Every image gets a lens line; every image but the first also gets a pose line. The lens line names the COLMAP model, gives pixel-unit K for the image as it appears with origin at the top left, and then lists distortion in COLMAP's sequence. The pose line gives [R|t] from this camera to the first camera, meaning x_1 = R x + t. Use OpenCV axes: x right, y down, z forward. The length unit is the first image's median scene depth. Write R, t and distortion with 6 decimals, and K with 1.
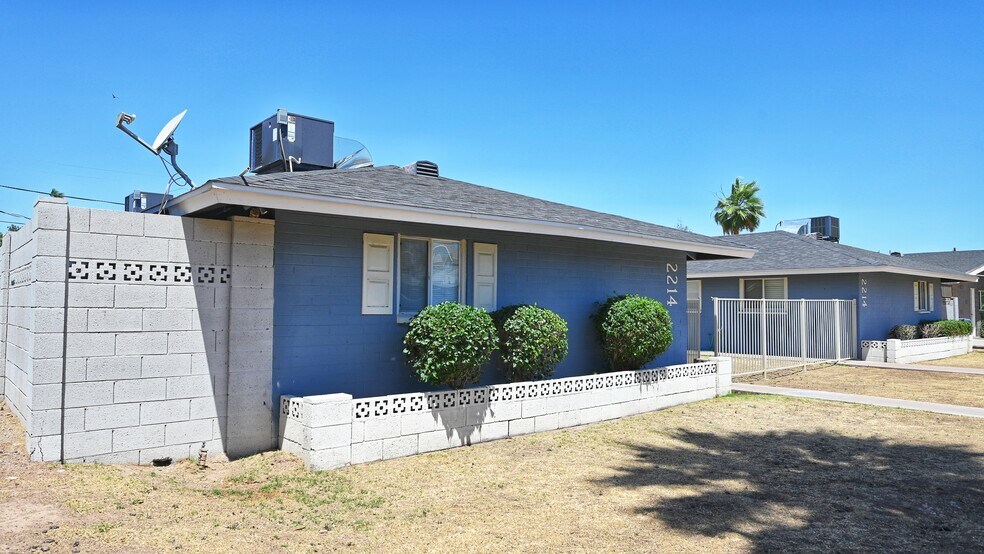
lens RADIAL K [[645.3, 0, 498.4], [0, 645.3, 281.1], [0, 0, 1]] dist [-0.006020, 0.003994]
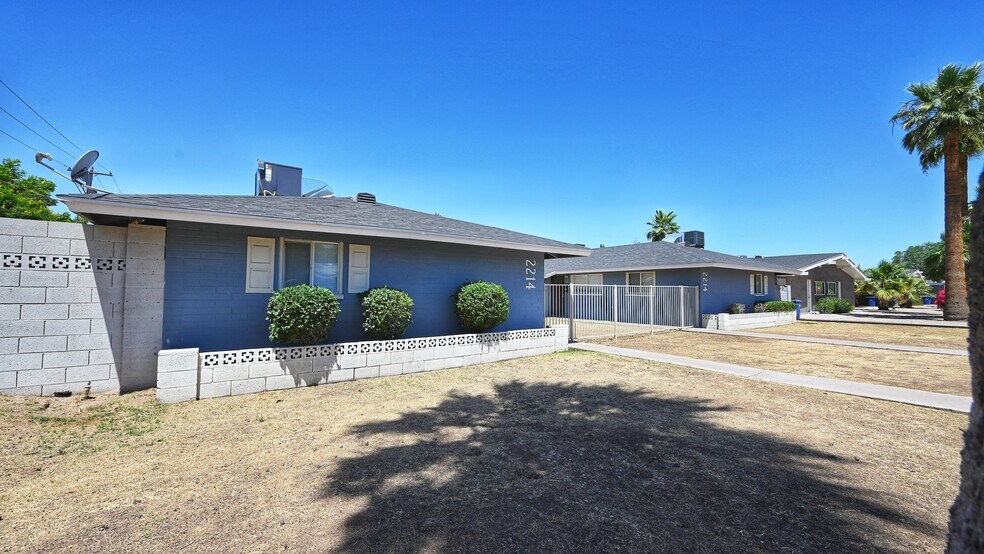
lens RADIAL K [[390.1, 0, 496.2], [0, 390.1, 276.9], [0, 0, 1]] dist [-0.003303, 0.000568]
pose [[0.995668, -0.001195, -0.092973, 0.414856], [0.001226, 0.999999, 0.000274, 0.015710], [0.092973, -0.000387, 0.995669, 0.178215]]
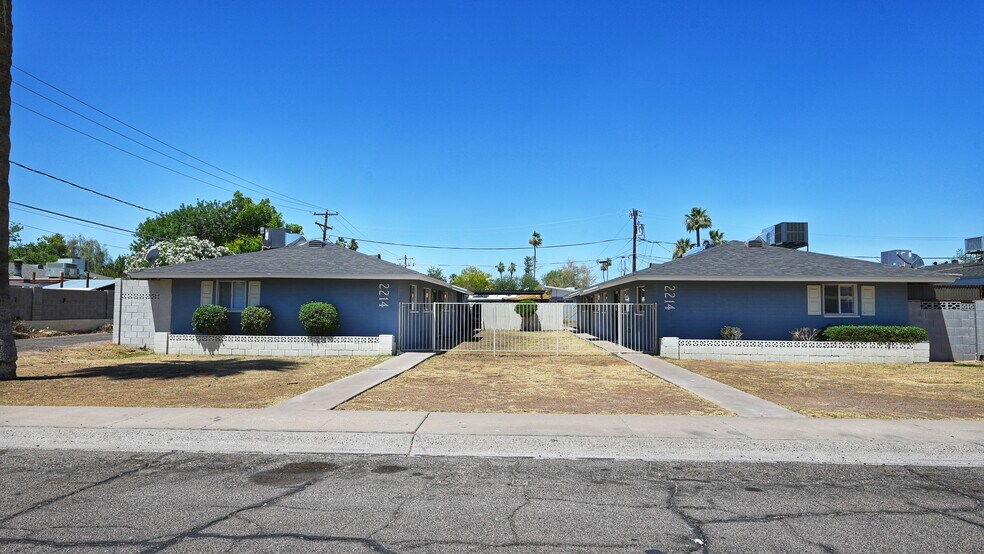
lens RADIAL K [[571.3, 0, 495.7], [0, 571.3, 277.2], [0, 0, 1]] dist [-0.005640, 0.001752]
pose [[0.711677, -0.036098, -0.701579, 2.499761], [0.020400, 0.999320, -0.030724, 0.015341], [0.702211, 0.007554, 0.711929, 0.088339]]
